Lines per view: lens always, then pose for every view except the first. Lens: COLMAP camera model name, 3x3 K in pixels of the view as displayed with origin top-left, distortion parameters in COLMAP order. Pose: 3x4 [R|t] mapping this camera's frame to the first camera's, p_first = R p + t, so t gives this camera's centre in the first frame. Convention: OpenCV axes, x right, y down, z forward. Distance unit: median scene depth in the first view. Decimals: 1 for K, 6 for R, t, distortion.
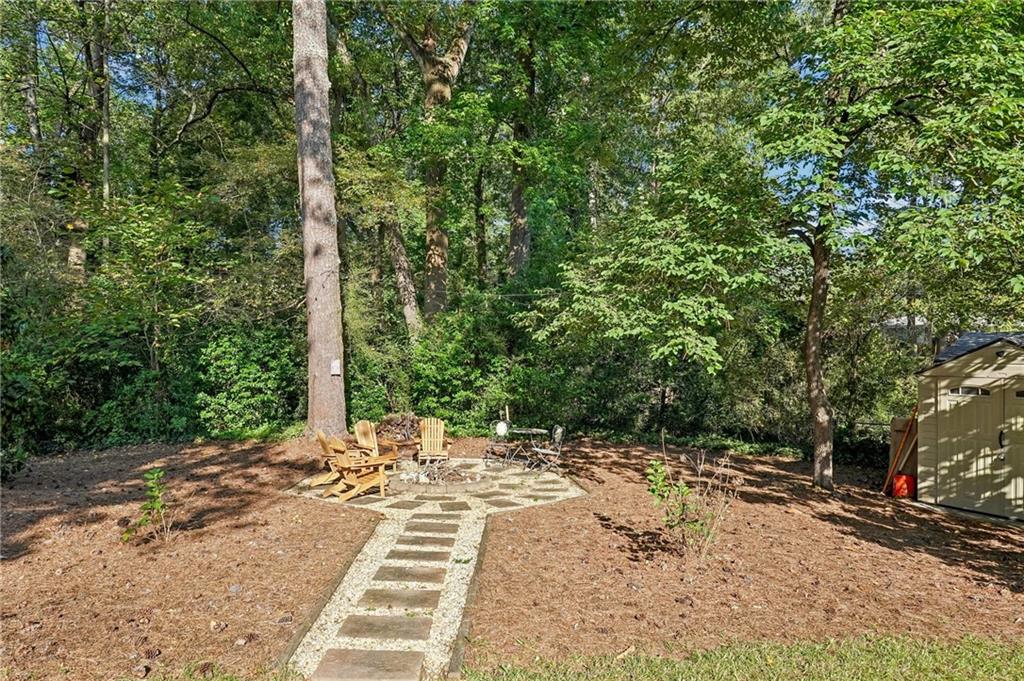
lens RADIAL K [[641.1, 0, 512.0], [0, 641.1, 340.5], [0, 0, 1]] dist [0.000397, -0.000284]
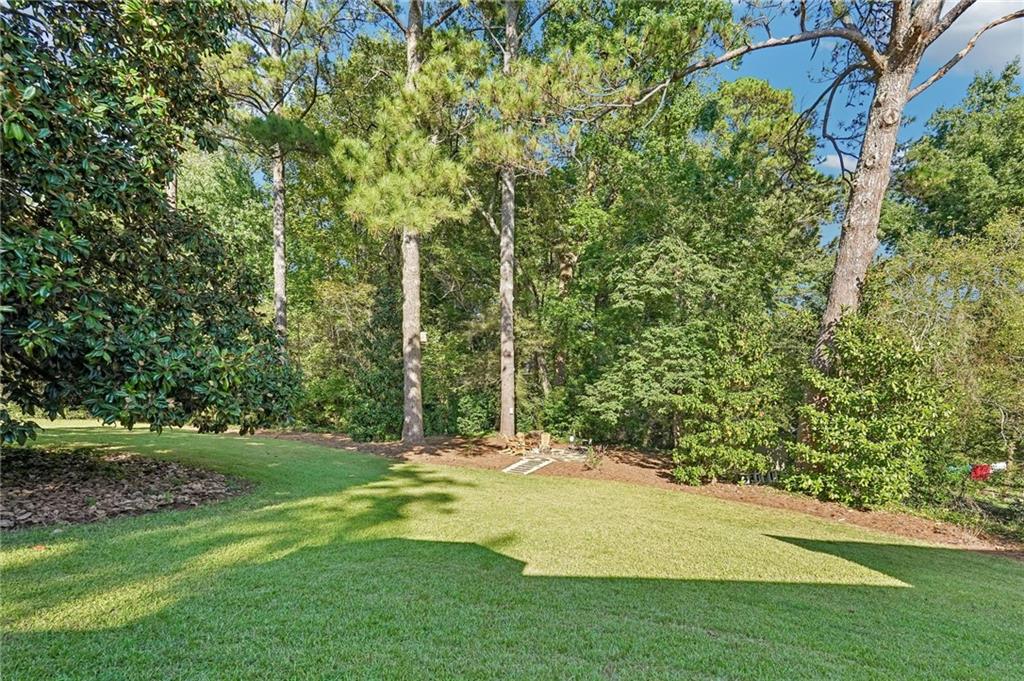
lens RADIAL K [[480.9, 0, 512.0], [0, 480.9, 340.5], [0, 0, 1]] dist [0.000061, -0.000082]
pose [[0.963087, 0.016233, -0.268699, 0.242969], [-0.036389, 0.996869, -0.070204, -0.104188], [0.266718, 0.077390, 0.960662, -0.878888]]
